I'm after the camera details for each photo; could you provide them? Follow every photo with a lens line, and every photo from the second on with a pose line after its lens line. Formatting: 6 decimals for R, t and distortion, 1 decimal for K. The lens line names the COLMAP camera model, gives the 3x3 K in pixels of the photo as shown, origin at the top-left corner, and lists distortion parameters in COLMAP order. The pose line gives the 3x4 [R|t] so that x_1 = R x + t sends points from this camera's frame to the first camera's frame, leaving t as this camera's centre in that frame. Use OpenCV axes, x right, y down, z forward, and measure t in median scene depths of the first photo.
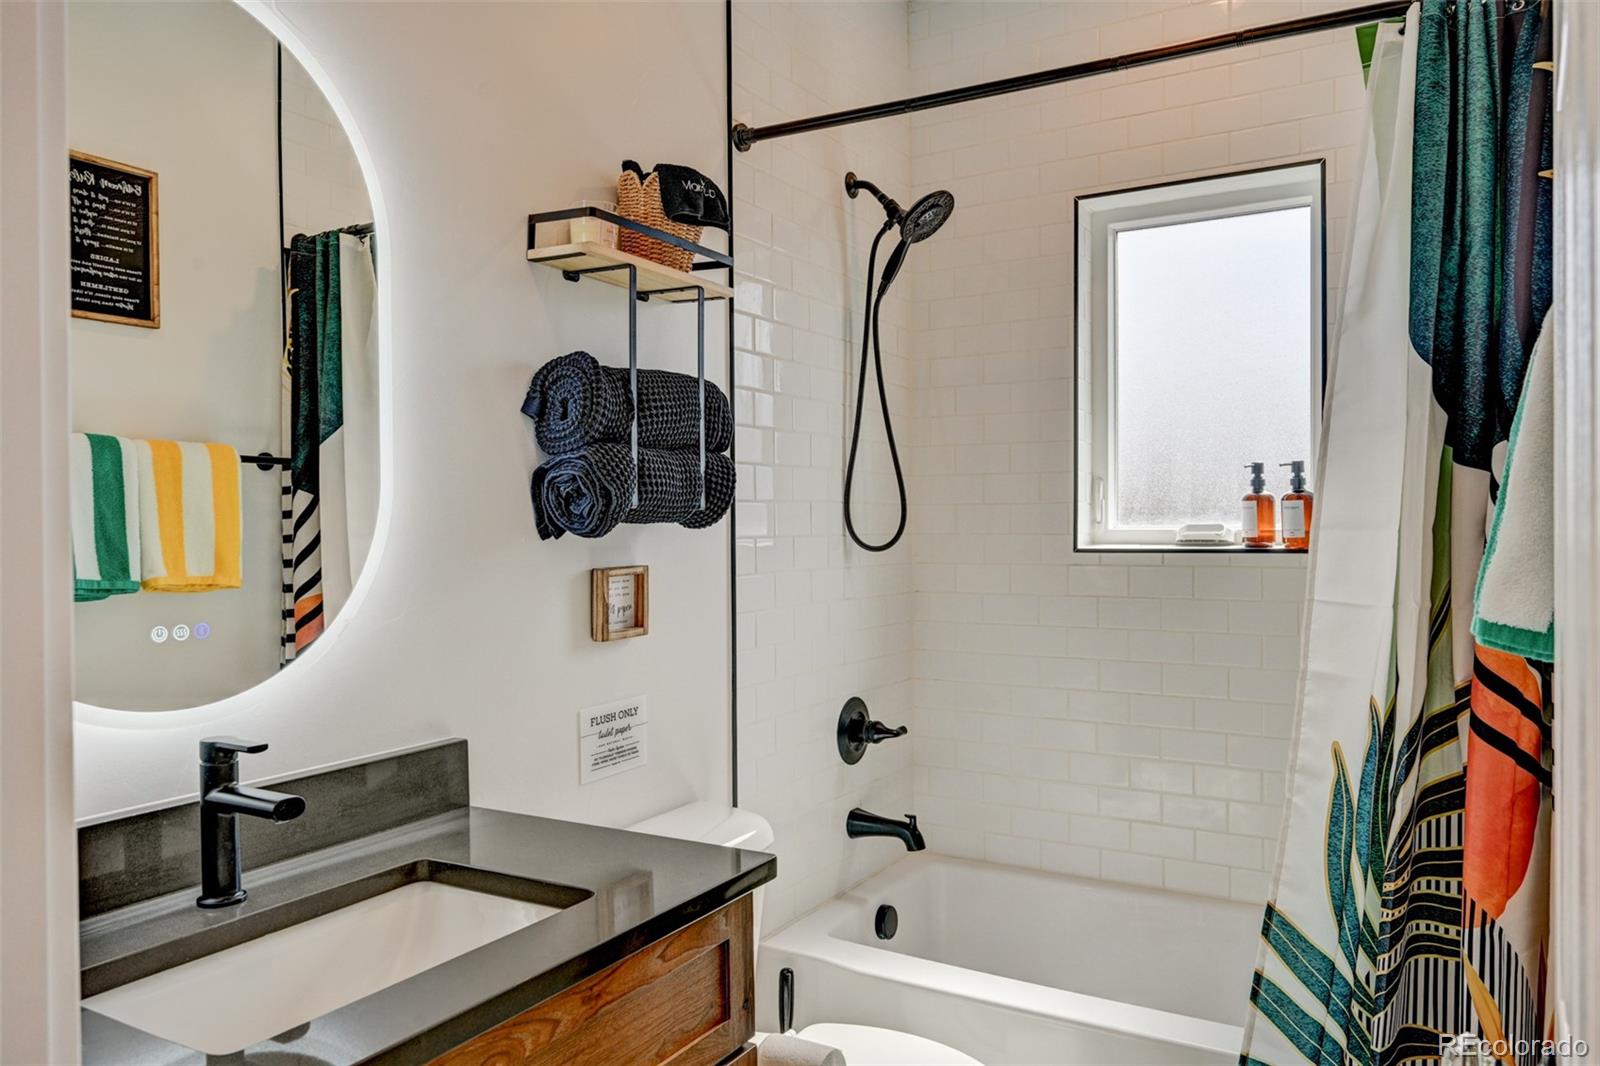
lens RADIAL K [[1123.4, 0, 800.2], [0, 1123.4, 529.5], [0, 0, 1]] dist [-0.010771, -0.002203]
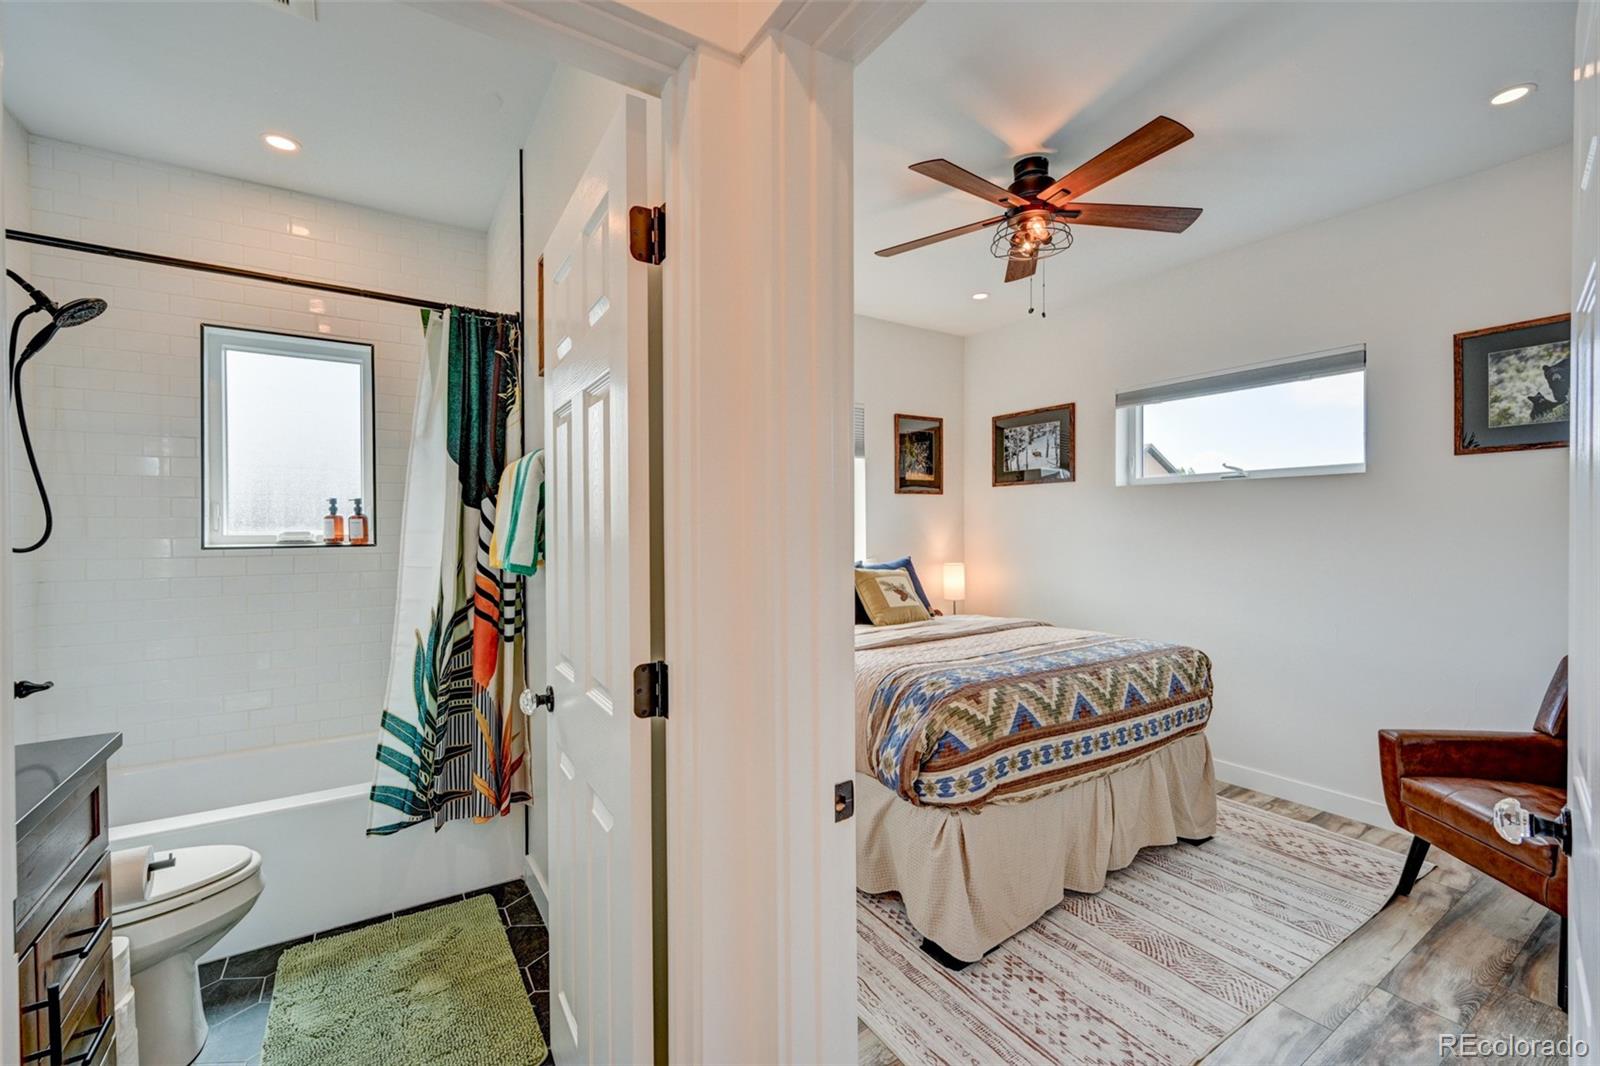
lens RADIAL K [[674.2, 0, 802.7], [0, 674.2, 534.4], [0, 0, 1]] dist [-0.002288, -0.000512]
pose [[0.432628, -0.006868, 0.901546, -0.389387], [0.006641, 0.999968, 0.004431, 0.000586], [-0.901548, 0.004070, 0.432660, -0.268500]]
